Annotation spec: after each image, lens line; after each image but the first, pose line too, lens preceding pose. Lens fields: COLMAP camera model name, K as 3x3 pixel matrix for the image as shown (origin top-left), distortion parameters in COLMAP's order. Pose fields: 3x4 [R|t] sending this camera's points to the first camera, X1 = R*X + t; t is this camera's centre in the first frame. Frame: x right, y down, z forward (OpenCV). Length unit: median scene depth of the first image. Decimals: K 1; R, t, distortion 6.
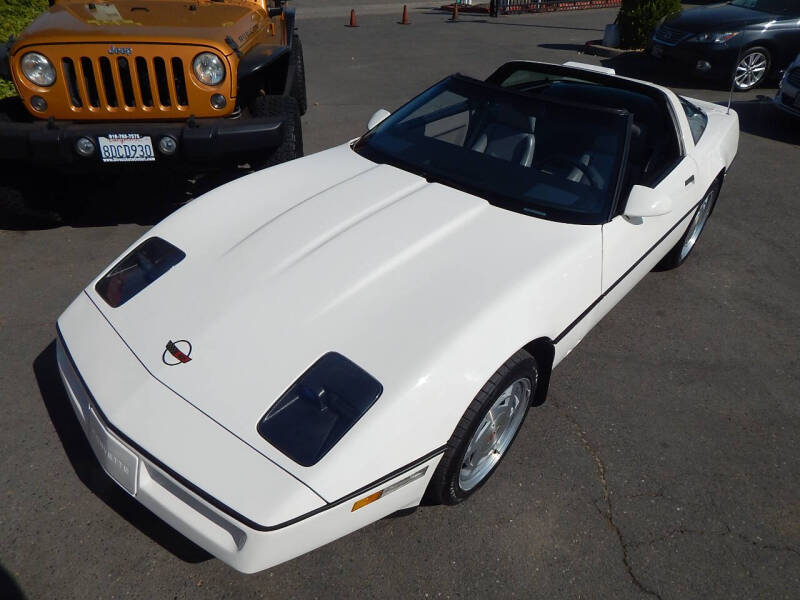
lens RADIAL K [[531.1, 0, 401.2], [0, 531.1, 306.0], [0, 0, 1]] dist [0.007003, -0.002759]
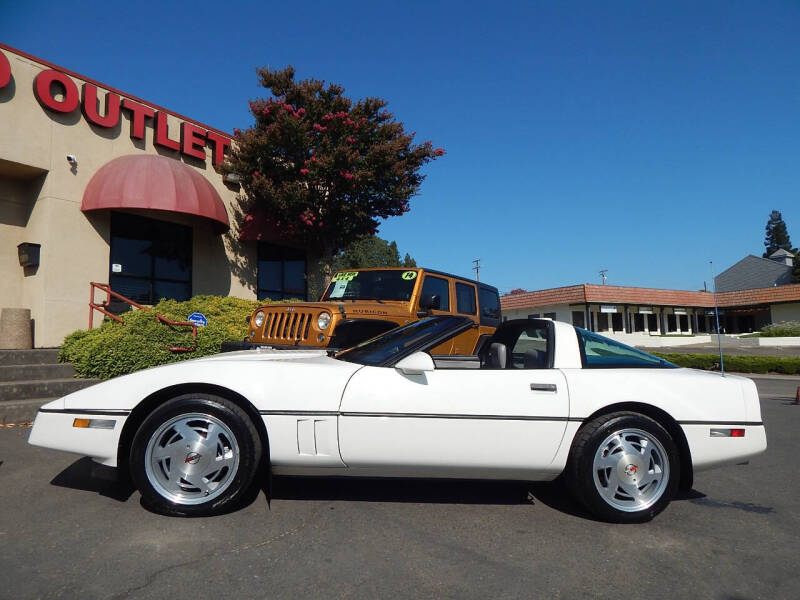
lens RADIAL K [[531.1, 0, 400.4], [0, 531.1, 300.9], [0, 0, 1]] dist [0.007003, -0.002759]
pose [[0.745944, -0.029579, -0.665352, 0.956425], [-0.411389, 0.765180, -0.495236, 0.244046], [0.523763, 0.643137, 0.558613, 0.147335]]
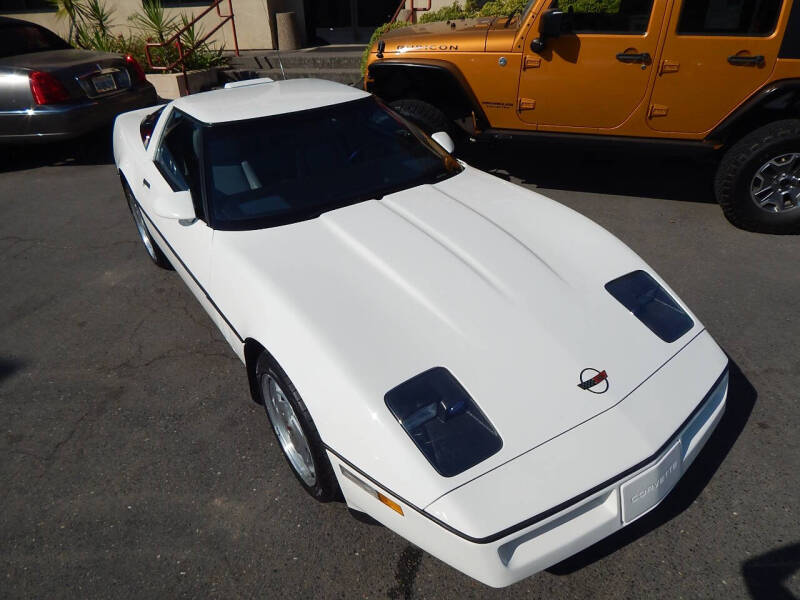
lens RADIAL K [[531.1, 0, 400.5], [0, 531.1, 298.4], [0, 0, 1]] dist [0.007003, -0.002759]
pose [[-0.354634, 0.489970, -0.796344, 1.075682], [-0.533036, 0.593798, 0.602724, -0.973938], [0.768185, 0.638226, 0.050591, 1.410406]]
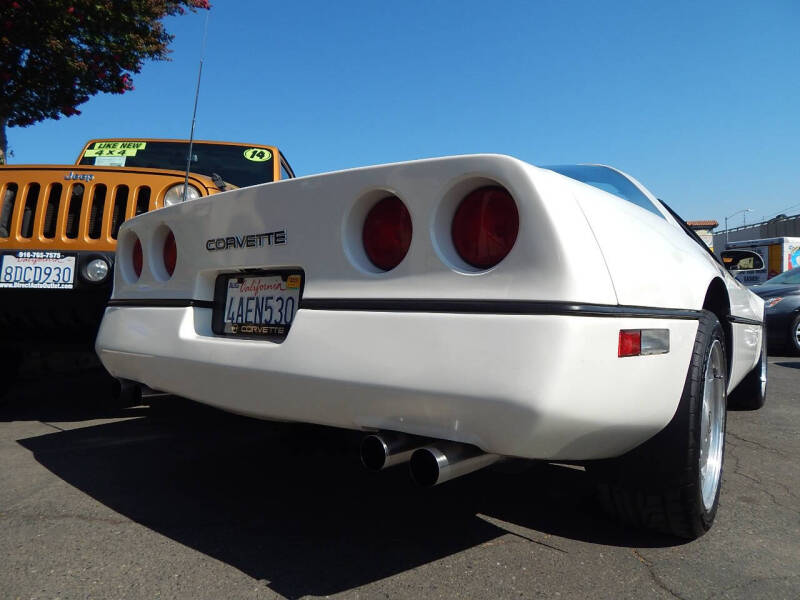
lens RADIAL K [[531.1, 0, 400.8], [0, 531.1, 296.1], [0, 0, 1]] dist [0.007003, -0.002759]
pose [[0.998366, -0.015521, -0.054994, 0.011706], [-0.020211, 0.804277, -0.593910, 0.144488], [0.053449, 0.594051, 0.802649, 0.460082]]
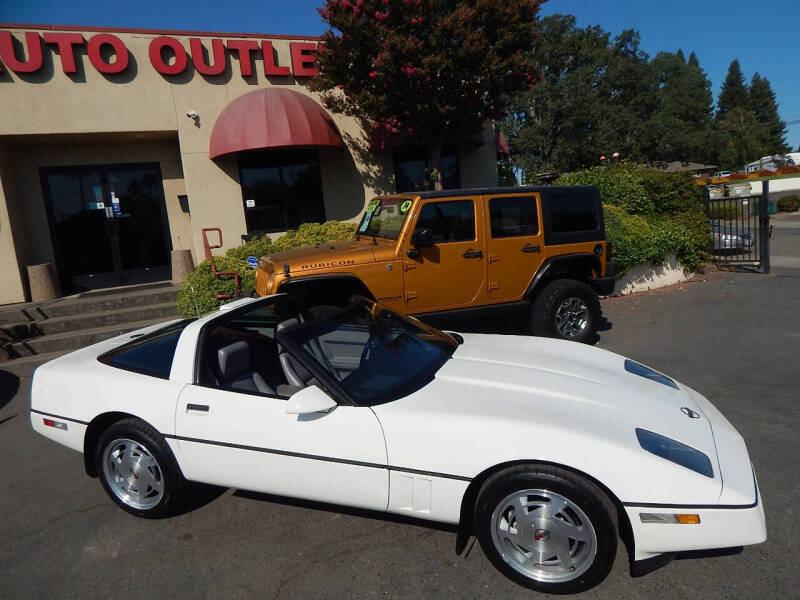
lens RADIAL K [[531.1, 0, 401.5], [0, 531.1, 300.8], [0, 0, 1]] dist [0.007003, -0.002759]
pose [[0.251298, 0.150339, -0.956163, 1.310643], [-0.510826, 0.859684, 0.000915, -0.599117], [0.822135, 0.488203, 0.292834, 0.888990]]
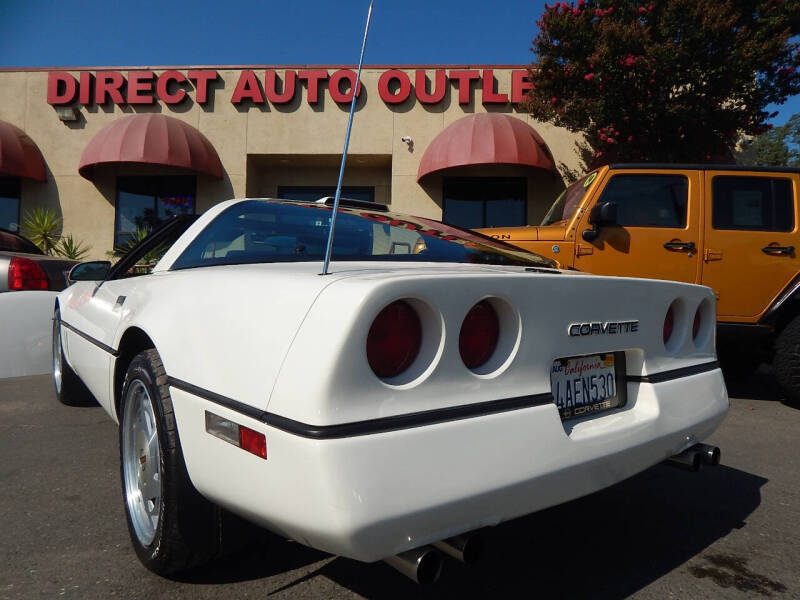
lens RADIAL K [[531.1, 0, 400.0], [0, 531.1, 296.2], [0, 0, 1]] dist [0.007003, -0.002759]
pose [[-0.186679, -0.007959, -0.982389, 1.055665], [-0.600124, 0.792635, 0.107617, -0.484999], [0.777819, 0.609645, -0.152744, 1.269995]]
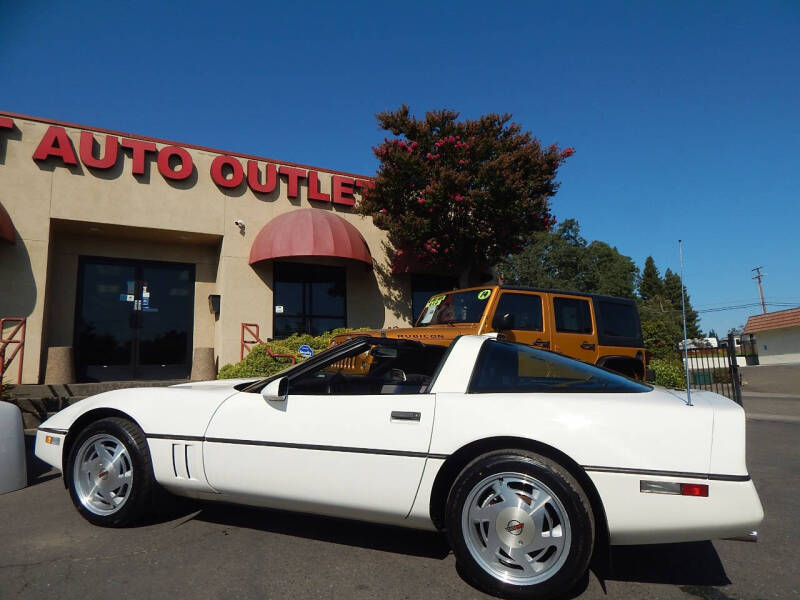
lens RADIAL K [[531.1, 0, 399.5], [0, 531.1, 299.7], [0, 0, 1]] dist [0.007003, -0.002759]
pose [[0.353838, -0.115712, -0.928122, 1.271050], [-0.550798, 0.776221, -0.306761, -0.103228], [0.755924, 0.619751, 0.210923, 0.635899]]
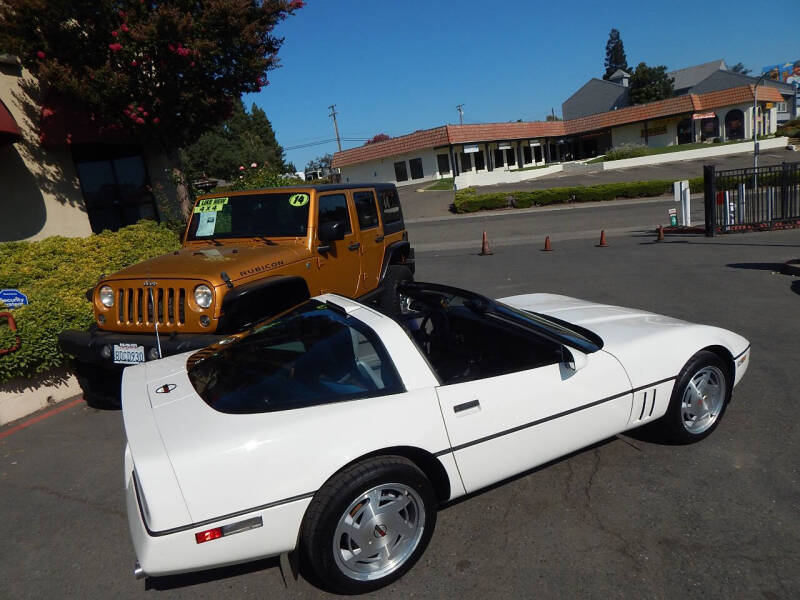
lens RADIAL K [[531.1, 0, 400.8], [0, 531.1, 303.3], [0, 0, 1]] dist [0.007003, -0.002759]
pose [[0.885153, 0.016645, -0.465002, 0.636861], [-0.188993, 0.926071, -0.326609, -0.112830], [0.425189, 0.376982, 0.822861, 0.179986]]
